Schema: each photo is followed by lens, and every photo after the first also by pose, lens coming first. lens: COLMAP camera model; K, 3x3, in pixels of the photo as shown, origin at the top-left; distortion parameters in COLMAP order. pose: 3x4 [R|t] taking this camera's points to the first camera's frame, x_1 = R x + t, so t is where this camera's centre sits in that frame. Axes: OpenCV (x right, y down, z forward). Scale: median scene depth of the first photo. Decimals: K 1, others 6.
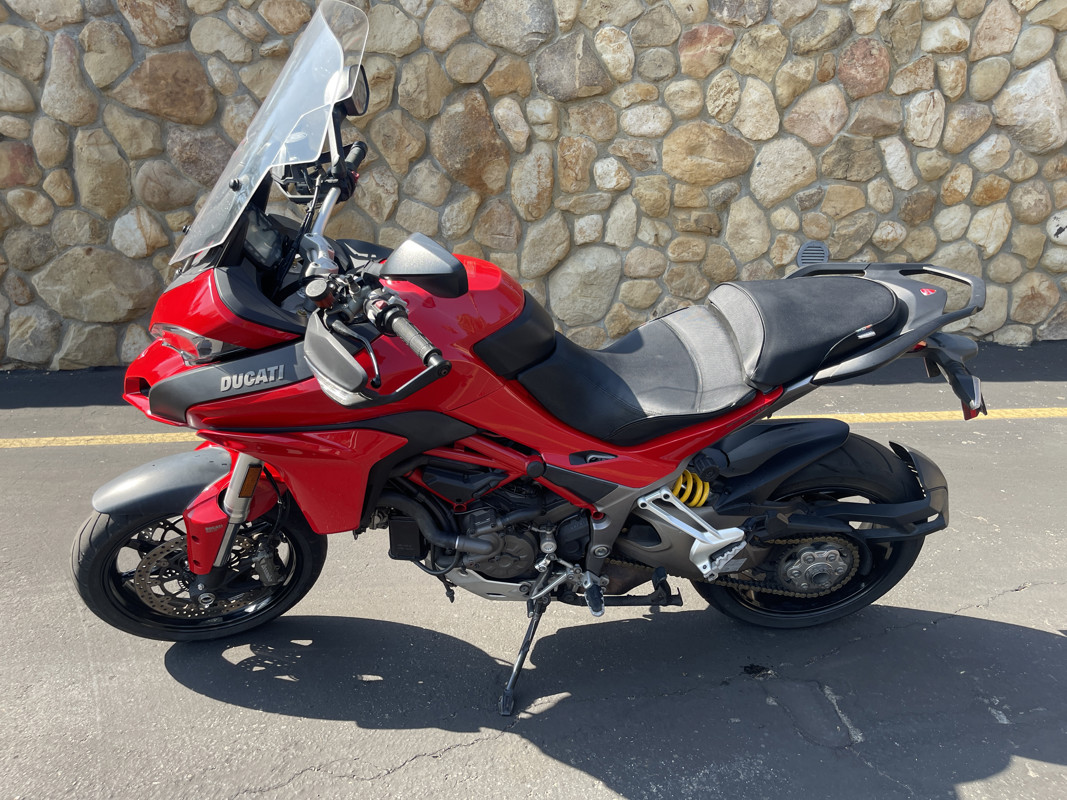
lens RADIAL K [[853.1, 0, 533.3], [0, 853.1, 399.3], [0, 0, 1]] dist [-0.012719, -0.040432]
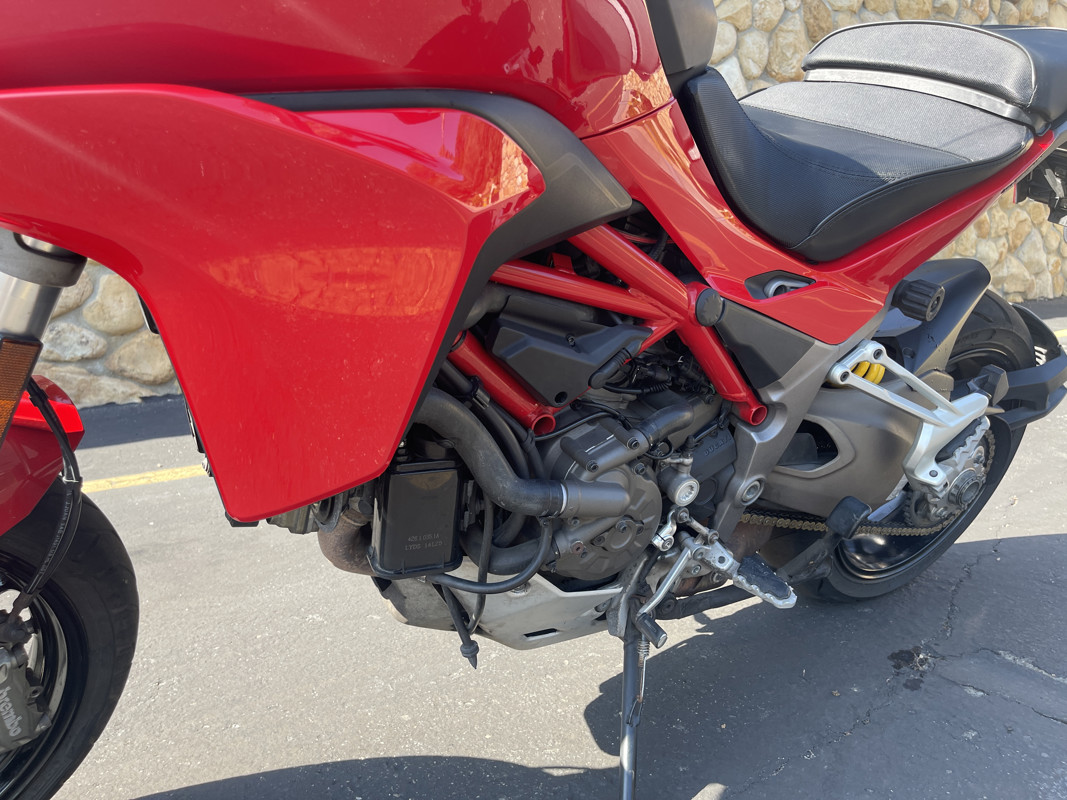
lens RADIAL K [[853.1, 0, 534.1], [0, 853.1, 404.7], [0, 0, 1]] dist [-0.012719, -0.040432]
pose [[0.877344, -0.101825, 0.468934, -0.134447], [0.162574, 0.982507, -0.090823, 0.069848], [-0.451484, 0.155919, 0.878551, 0.267249]]
